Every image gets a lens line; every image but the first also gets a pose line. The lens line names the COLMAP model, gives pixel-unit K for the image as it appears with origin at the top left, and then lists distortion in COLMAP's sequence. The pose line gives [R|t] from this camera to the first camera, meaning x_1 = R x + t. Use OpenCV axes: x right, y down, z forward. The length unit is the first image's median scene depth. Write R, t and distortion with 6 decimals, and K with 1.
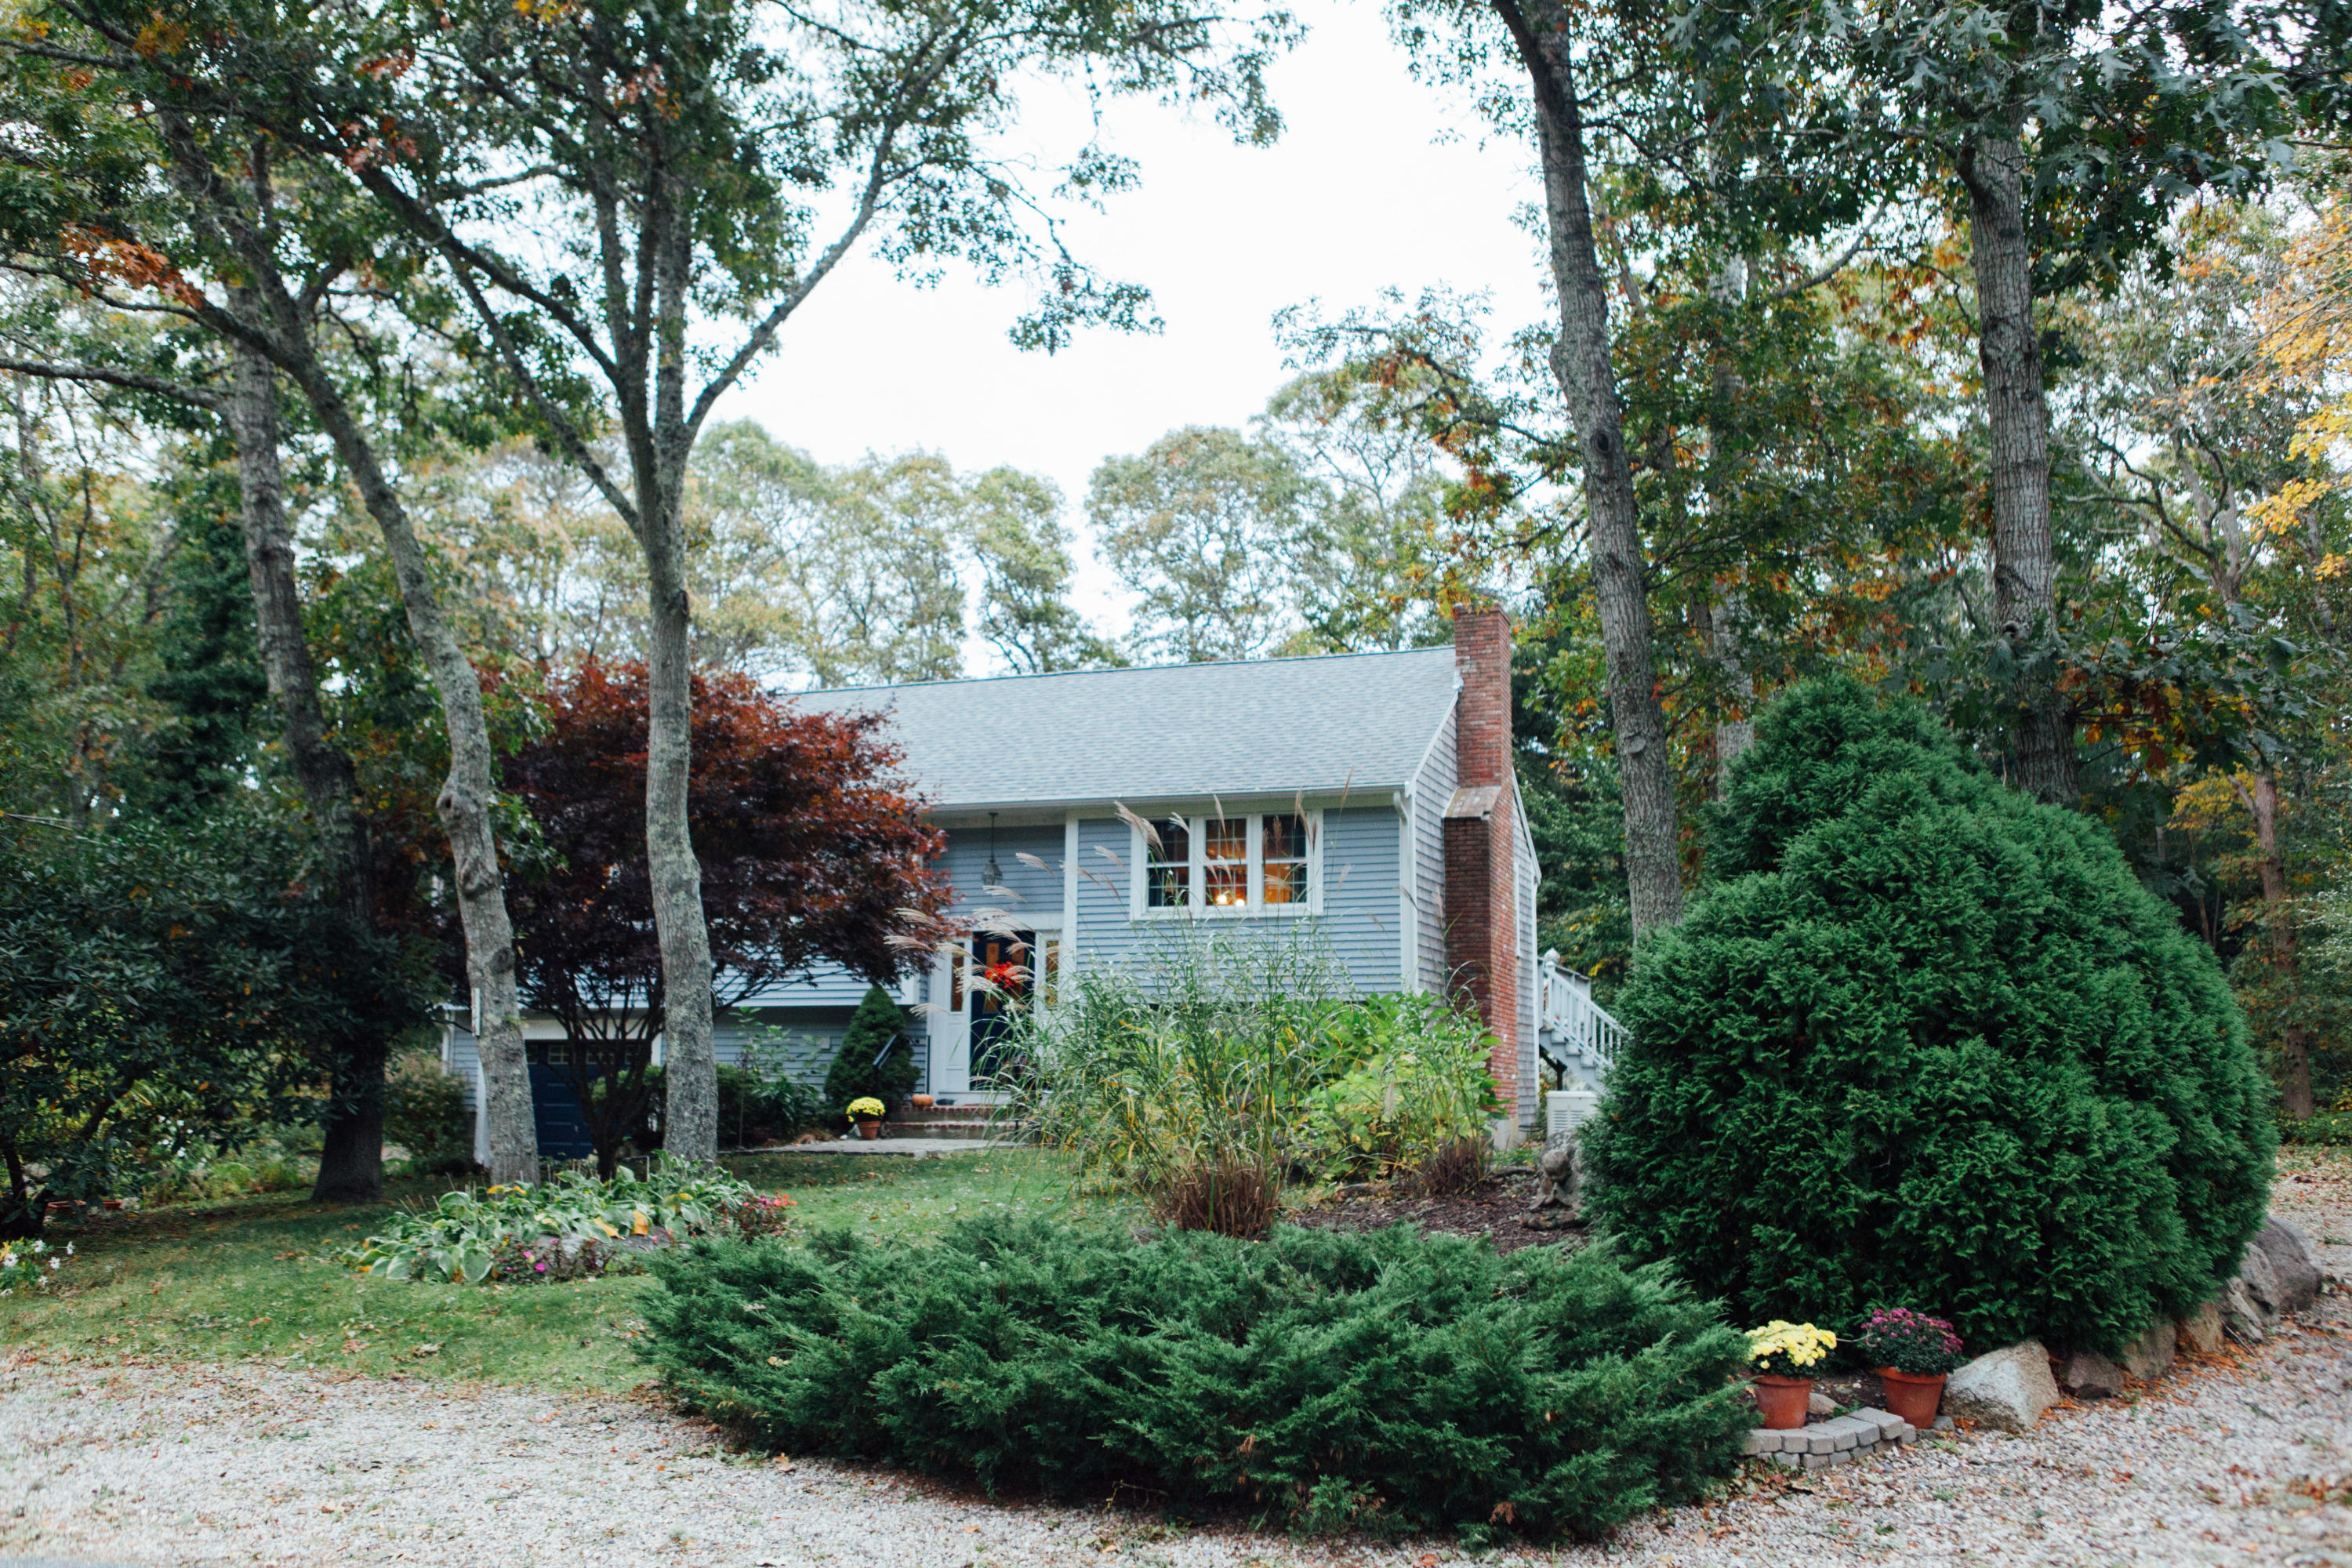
lens RADIAL K [[1976.4, 0, 1176.0], [0, 1976.4, 784.0], [0, 0, 1]] dist [0.009288, 0.002886]
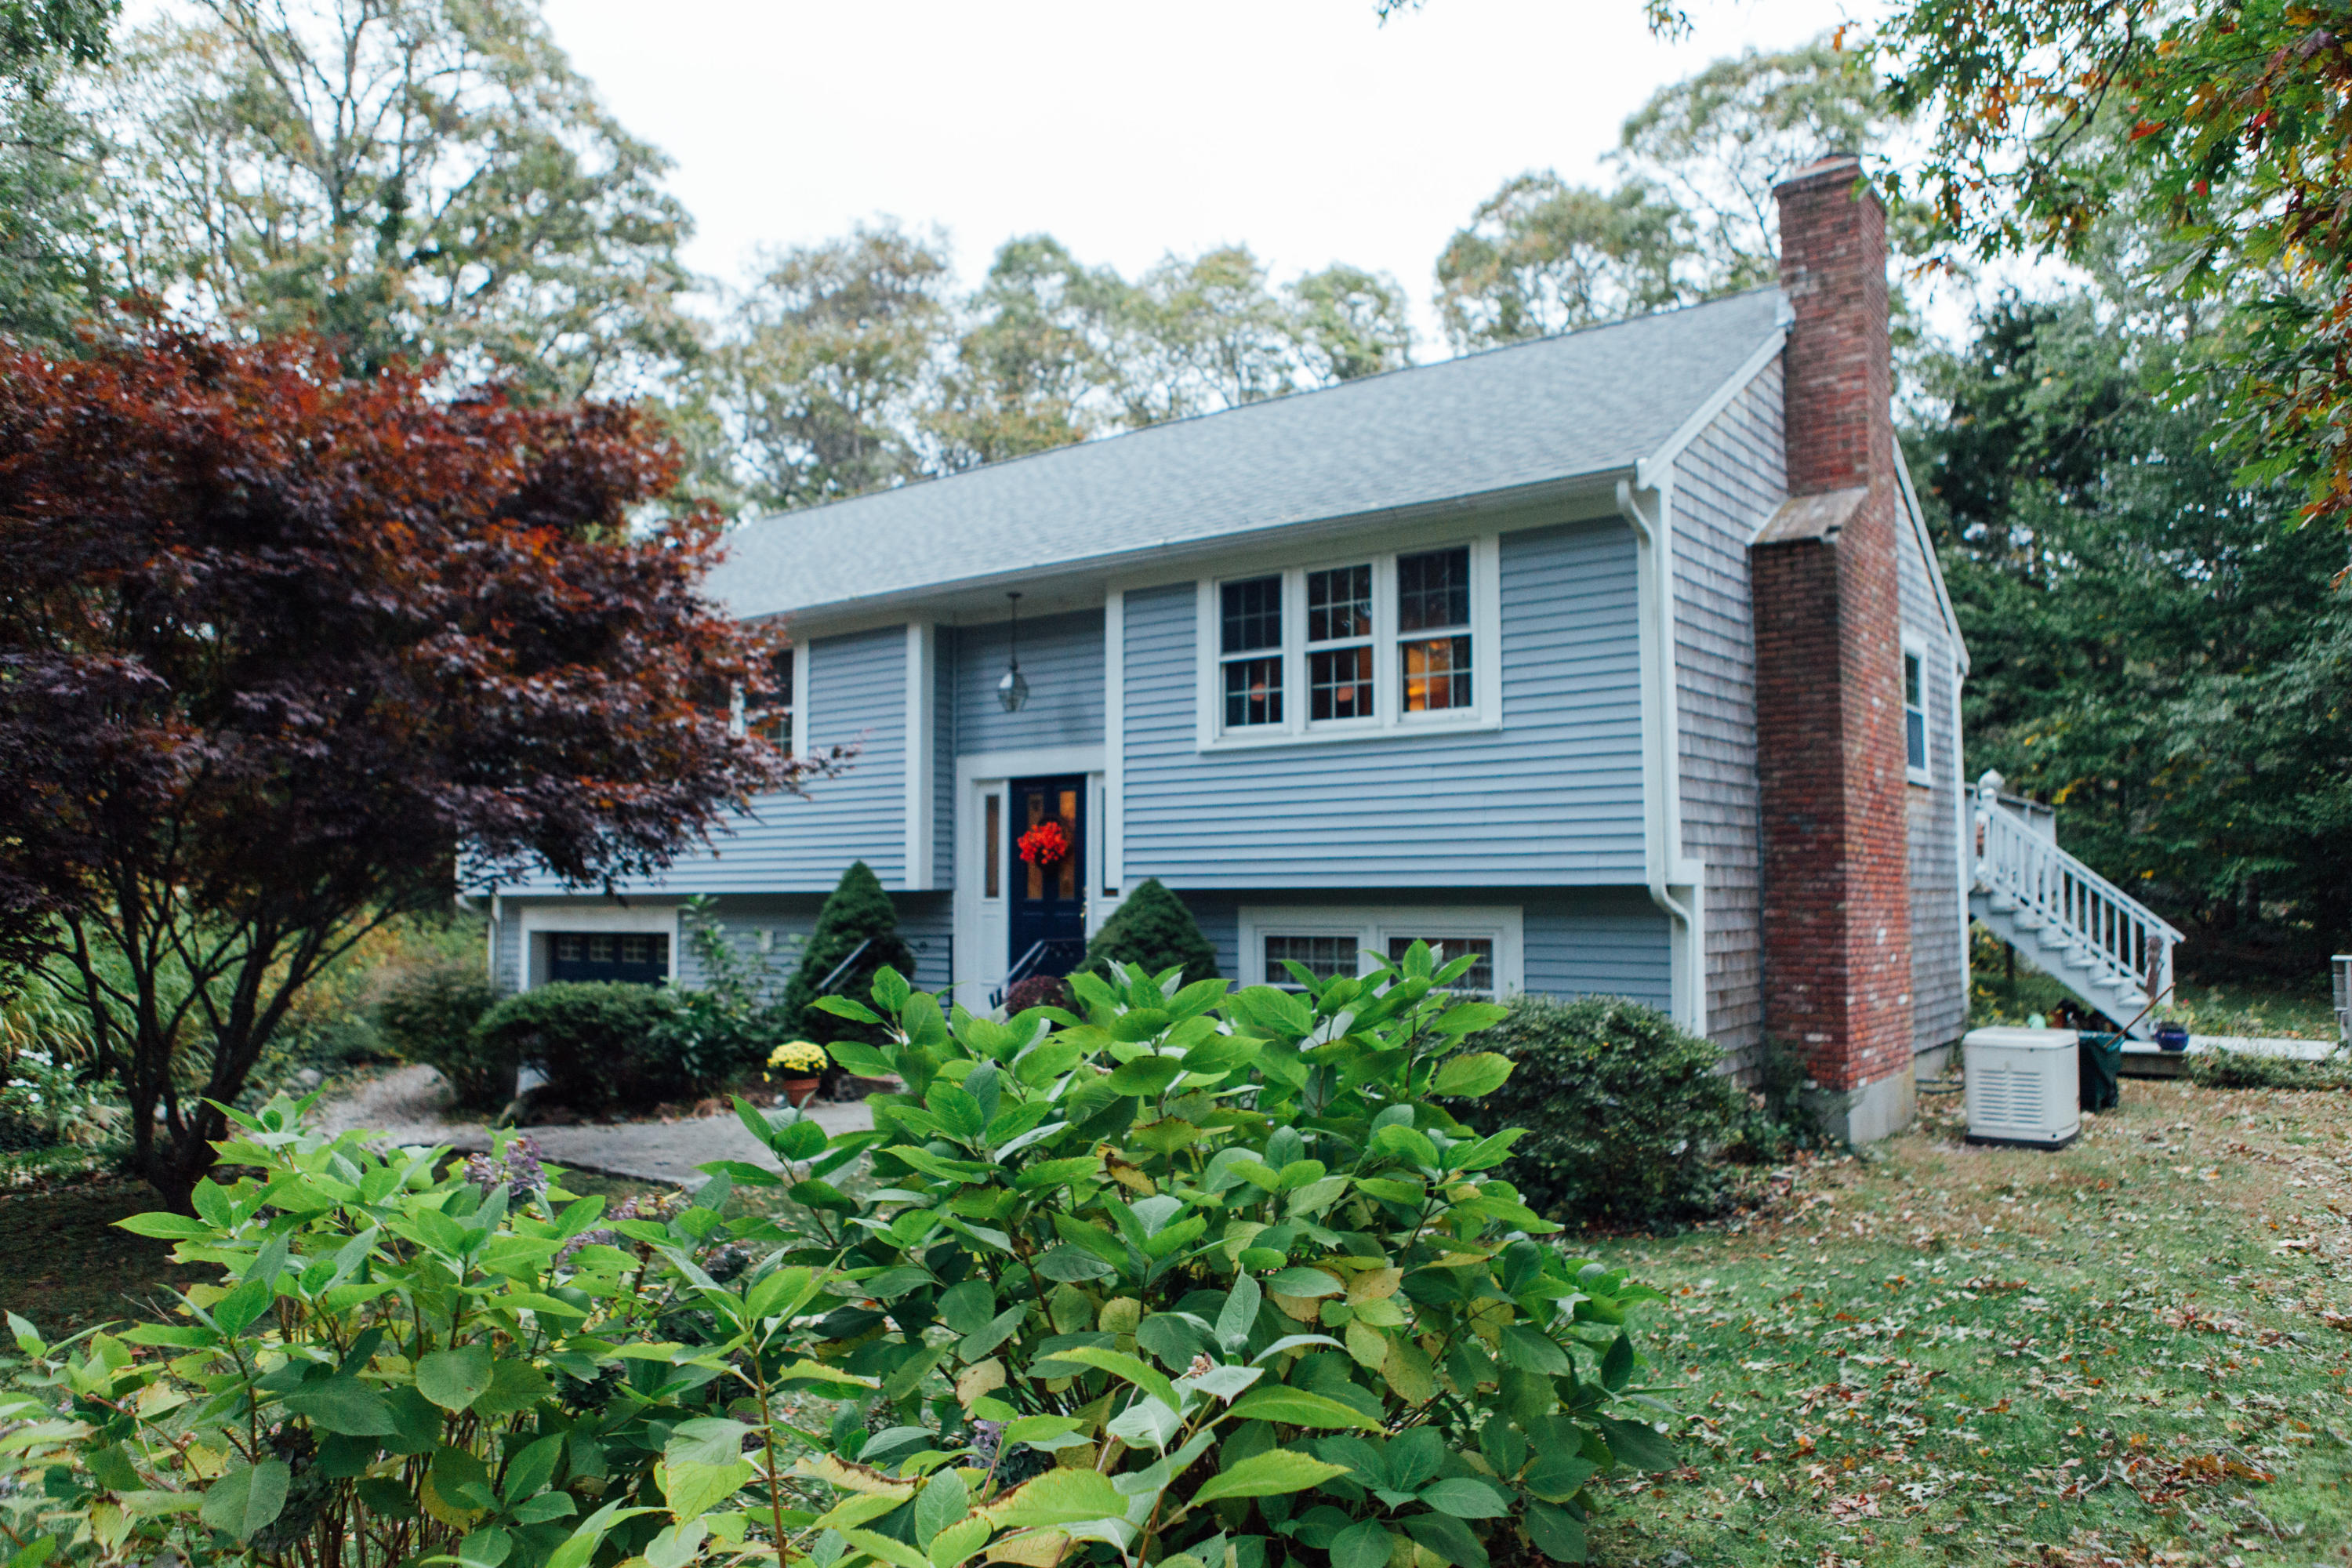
lens RADIAL K [[1595.0, 0, 1169.8], [0, 1595.0, 795.1], [0, 0, 1]] dist [-0.010805, 0.002404]
pose [[0.953523, -0.029989, -0.299824, 0.118303], [0.056664, 0.995129, 0.080672, 0.044060], [0.295944, -0.093912, 0.950578, 0.552219]]
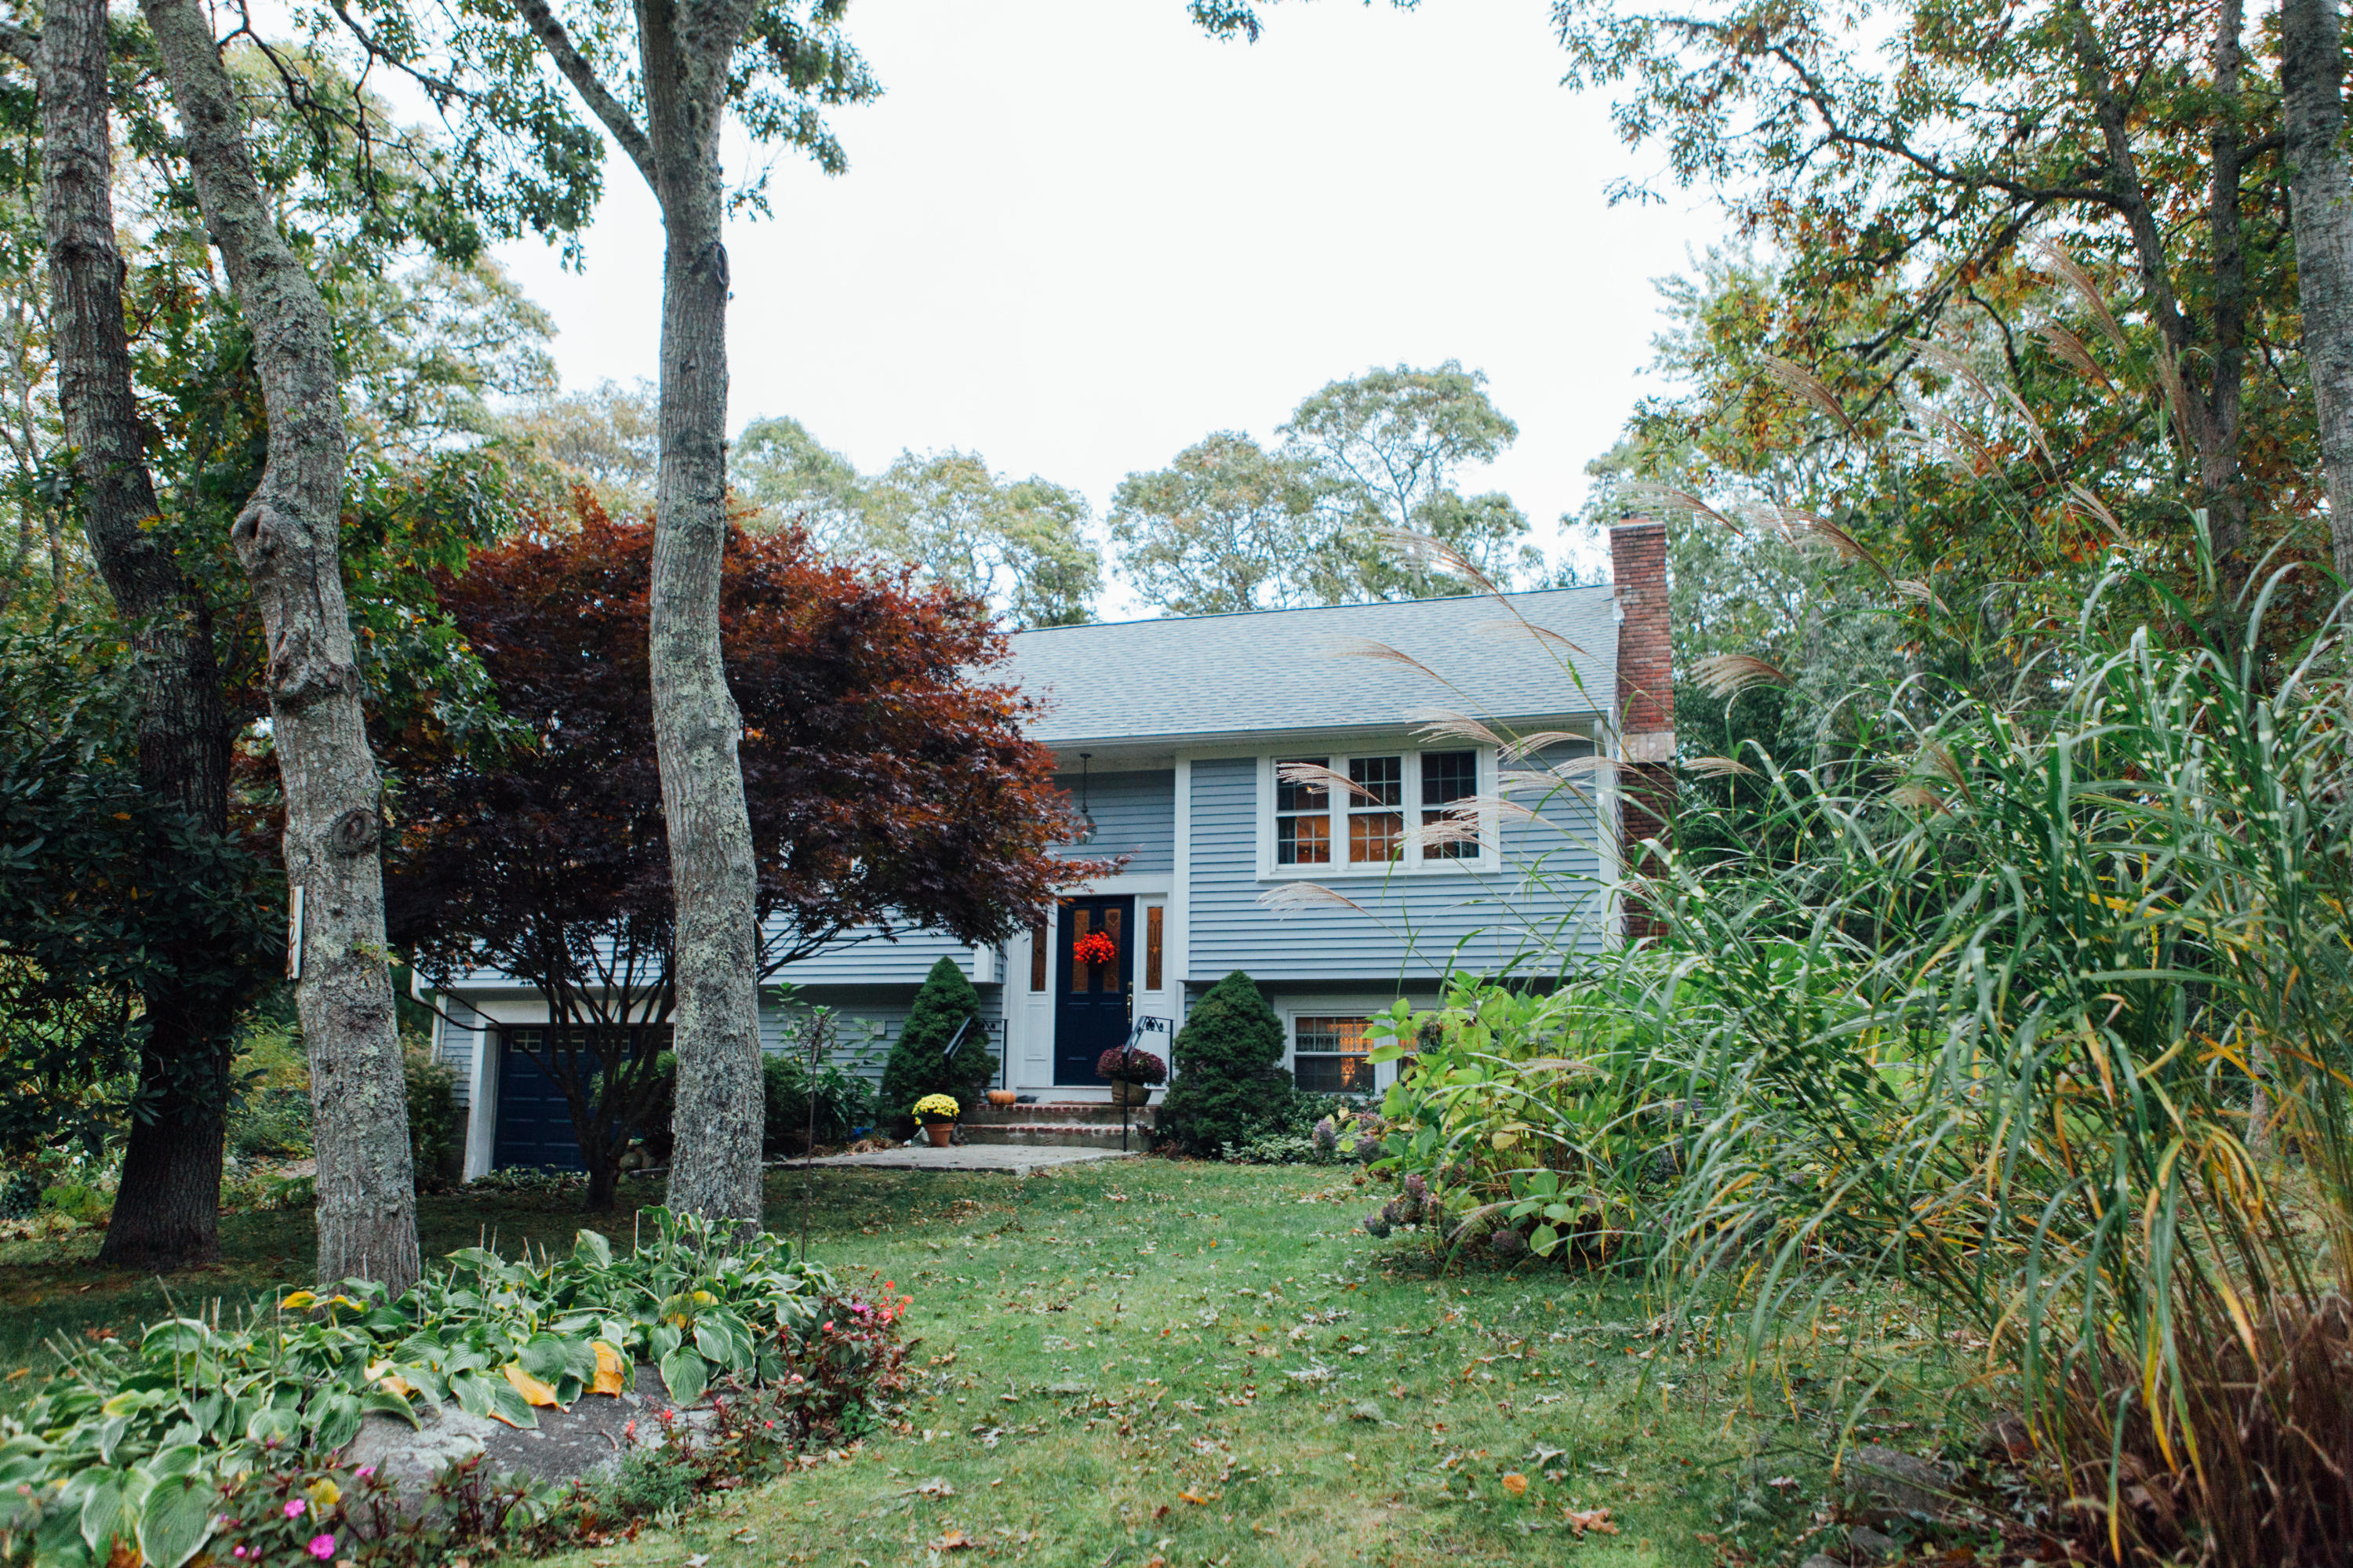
lens RADIAL K [[1624.0, 0, 1176.5], [0, 1624.0, 784.0], [0, 0, 1]] dist [-0.005626, 0.000449]
pose [[0.999447, 0.009912, 0.031745, -0.080947], [-0.009008, 0.999554, -0.028479, 0.049907], [-0.032013, 0.028178, 0.999090, 0.330568]]
